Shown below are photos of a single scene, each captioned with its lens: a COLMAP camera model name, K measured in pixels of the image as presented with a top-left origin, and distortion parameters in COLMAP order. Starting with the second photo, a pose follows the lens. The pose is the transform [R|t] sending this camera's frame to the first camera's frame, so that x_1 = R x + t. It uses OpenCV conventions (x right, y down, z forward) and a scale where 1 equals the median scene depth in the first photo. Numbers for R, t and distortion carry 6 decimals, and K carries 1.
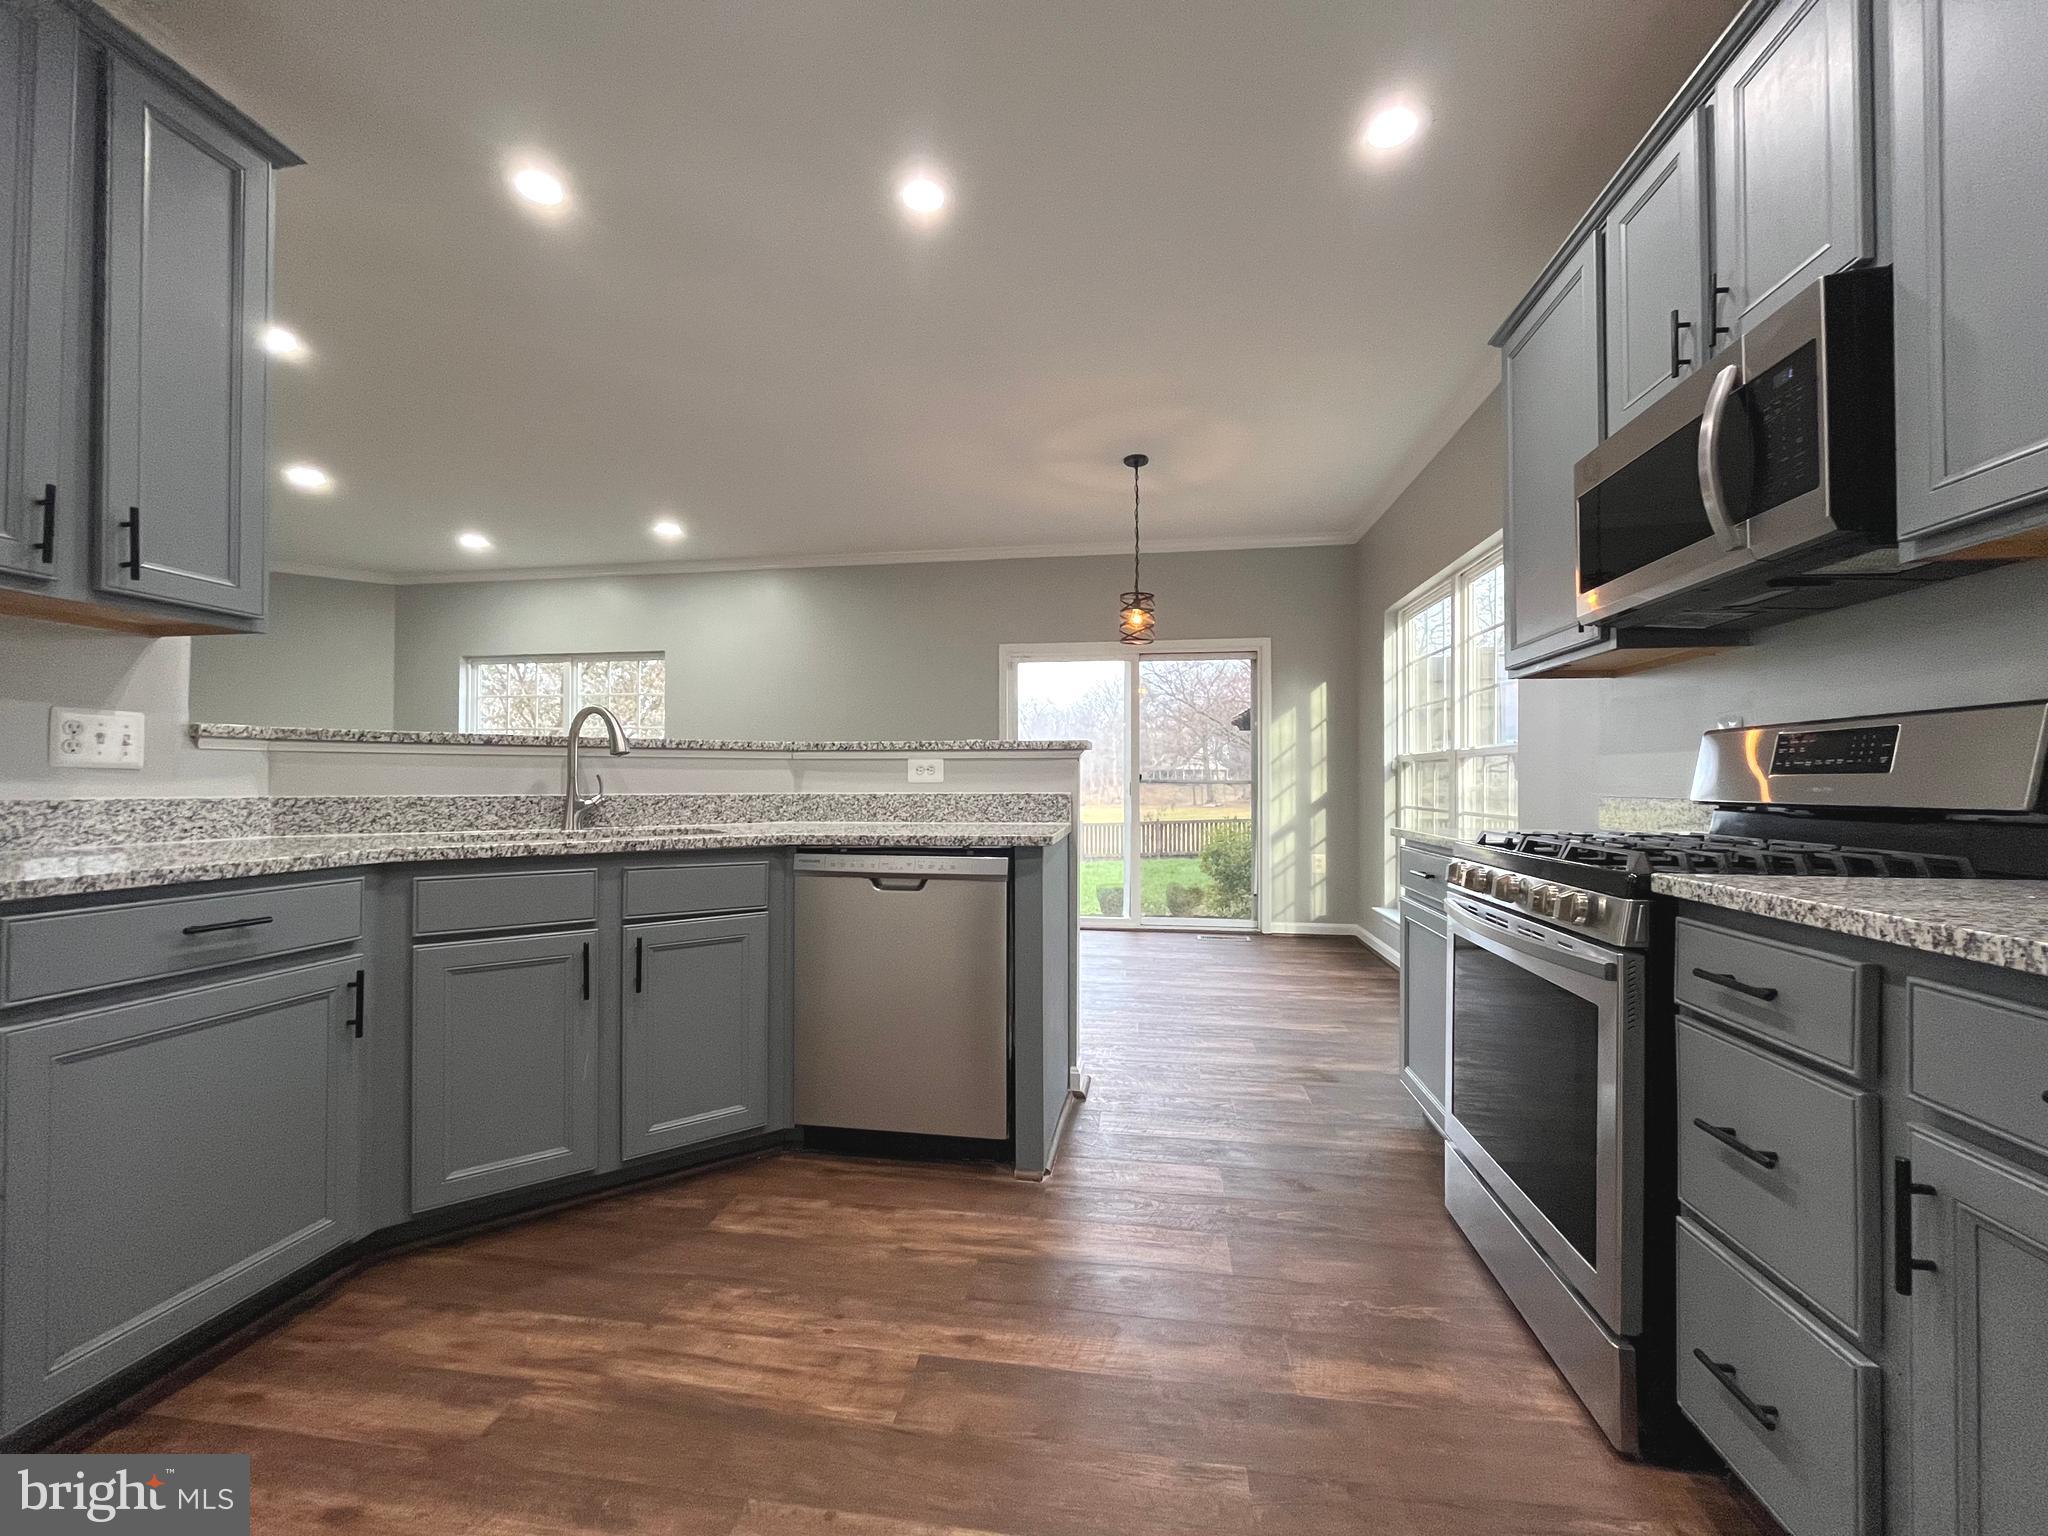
lens RADIAL K [[823.2, 0, 1006.0], [0, 823.2, 772.7], [0, 0, 1]] dist [-0.002850, -0.000607]
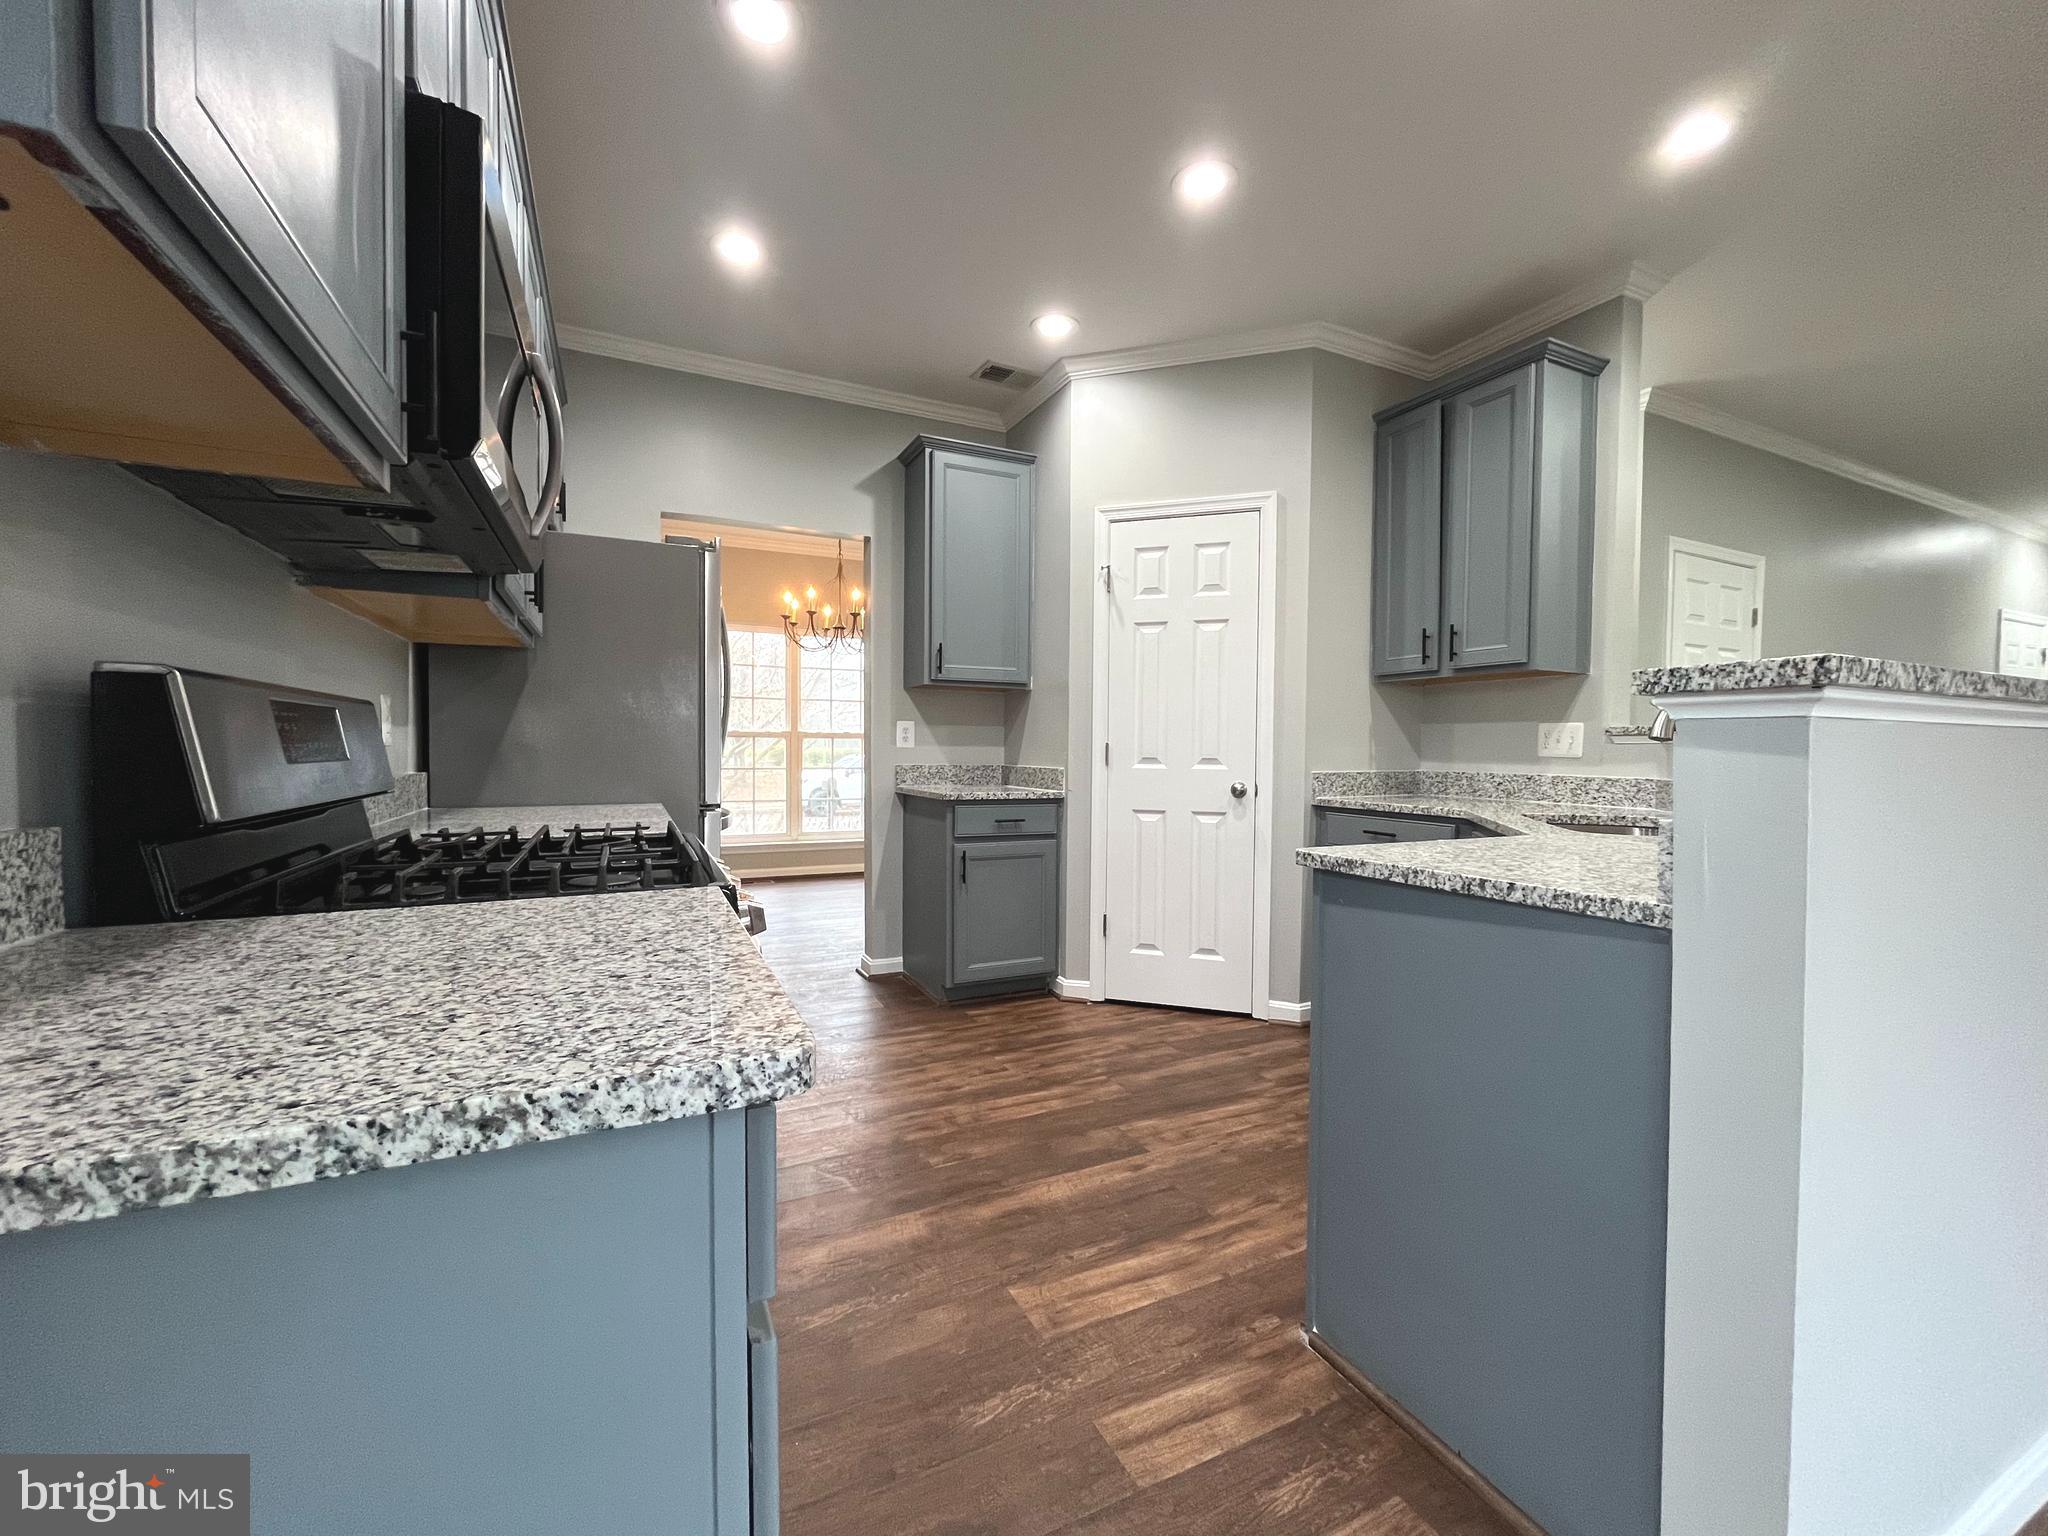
lens RADIAL K [[823.2, 0, 1009.9], [0, 823.2, 765.0], [0, 0, 1]] dist [-0.002850, -0.000607]
pose [[-0.819393, 0.004812, -0.573213, 0.832275], [-0.001328, 0.999946, 0.010293, -0.006002], [0.573231, 0.009195, -0.819342, 1.802998]]
